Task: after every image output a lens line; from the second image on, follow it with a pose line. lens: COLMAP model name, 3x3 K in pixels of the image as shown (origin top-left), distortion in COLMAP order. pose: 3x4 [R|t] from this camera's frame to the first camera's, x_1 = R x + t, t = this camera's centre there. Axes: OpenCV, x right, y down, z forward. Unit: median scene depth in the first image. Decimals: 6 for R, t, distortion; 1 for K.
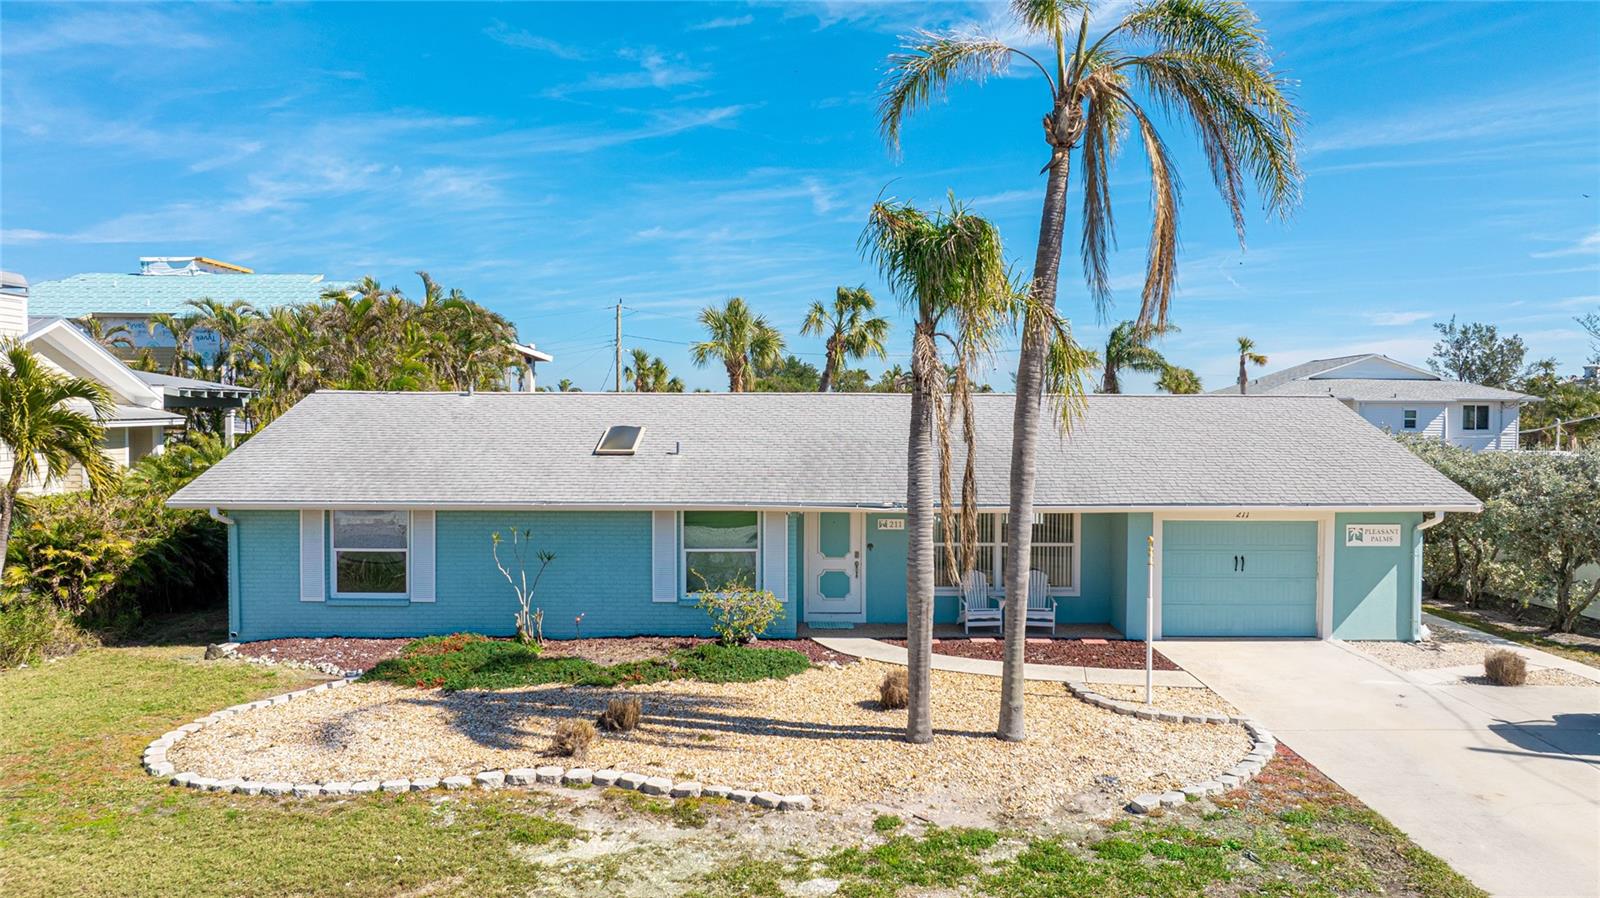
lens RADIAL K [[1161.9, 0, 803.2], [0, 1161.9, 492.3], [0, 0, 1]] dist [-0.023531, -0.000215]
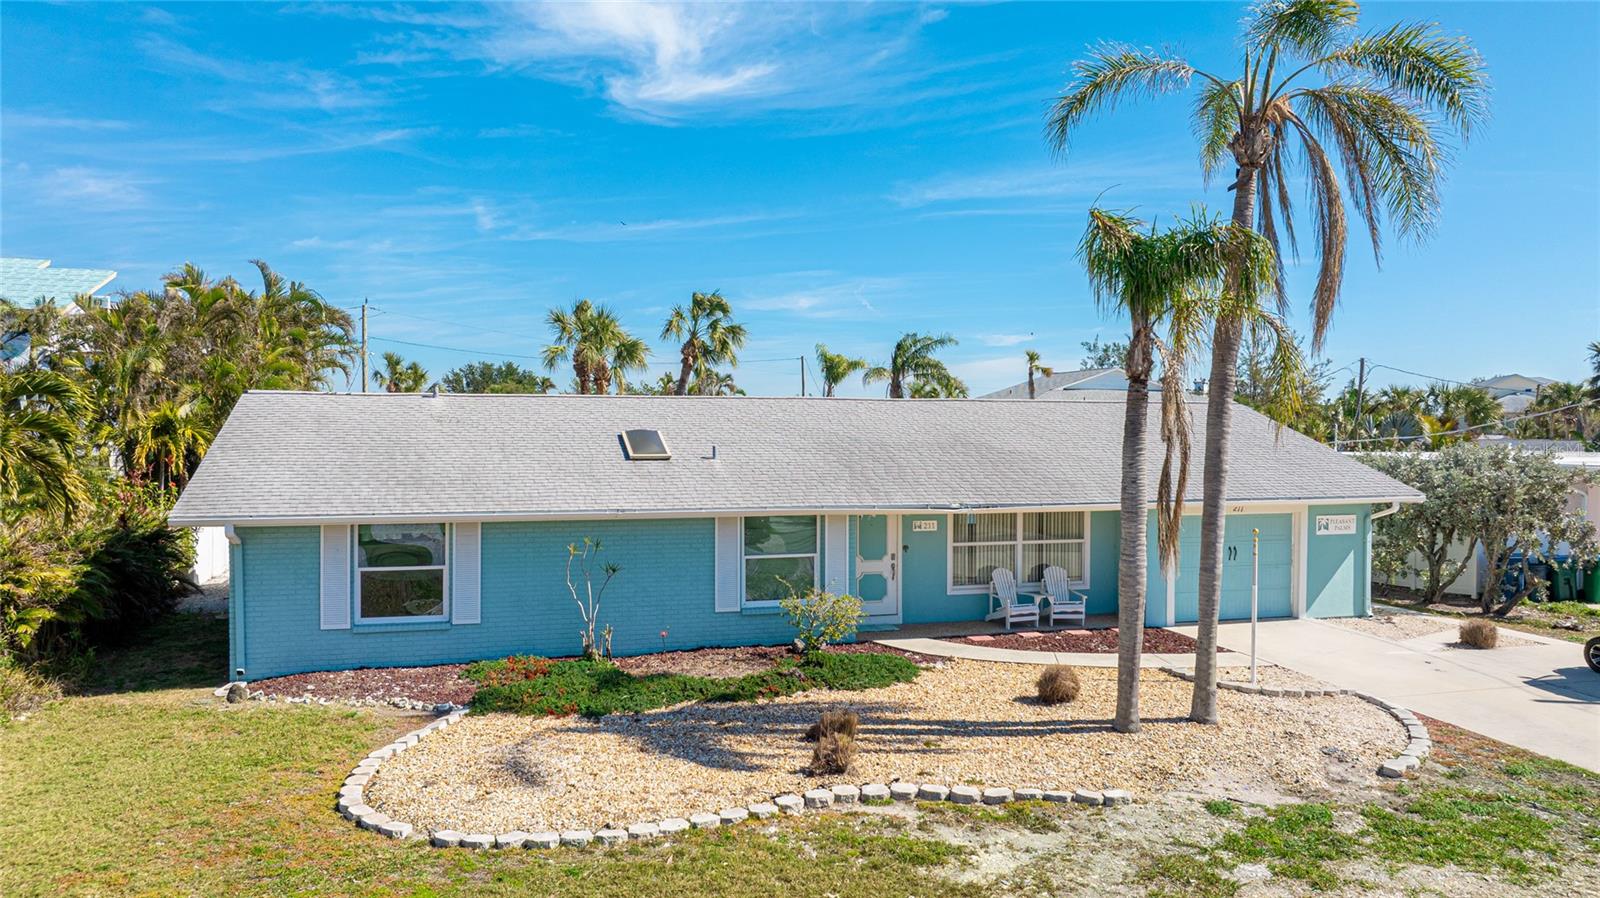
lens RADIAL K [[1144.1, 0, 805.0], [0, 1144.1, 493.2], [0, 0, 1]] dist [-0.022287, 0.007828]
pose [[0.959392, -0.016388, 0.281598, -0.446738], [0.018066, 0.999831, -0.003364, 0.000755], [-0.281495, 0.008314, 0.959527, 0.098815]]
